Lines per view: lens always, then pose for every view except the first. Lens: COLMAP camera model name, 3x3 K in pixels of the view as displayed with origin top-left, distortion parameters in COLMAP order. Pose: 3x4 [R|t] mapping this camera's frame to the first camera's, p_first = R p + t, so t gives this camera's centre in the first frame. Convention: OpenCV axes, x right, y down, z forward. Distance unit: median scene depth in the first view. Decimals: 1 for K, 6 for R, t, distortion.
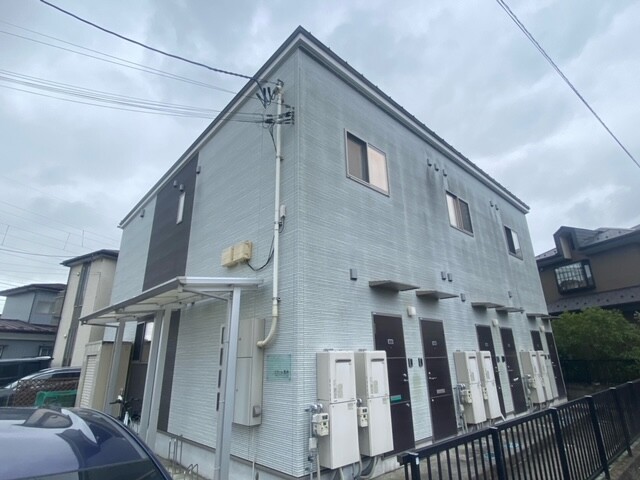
lens RADIAL K [[349.8, 0, 313.1], [0, 349.8, 234.8], [0, 0, 1]] dist [0.042485, -0.044363]
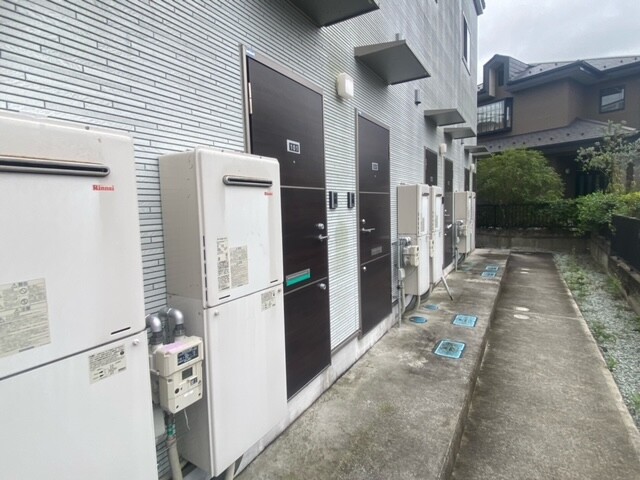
lens RADIAL K [[349.8, 0, 313.1], [0, 349.8, 234.8], [0, 0, 1]] dist [0.042485, -0.044363]
pose [[0.962756, -0.035054, 0.268091, 0.122354], [-0.073260, 0.920644, 0.383469, 0.220504], [-0.260258, -0.388827, 0.883787, 0.559375]]
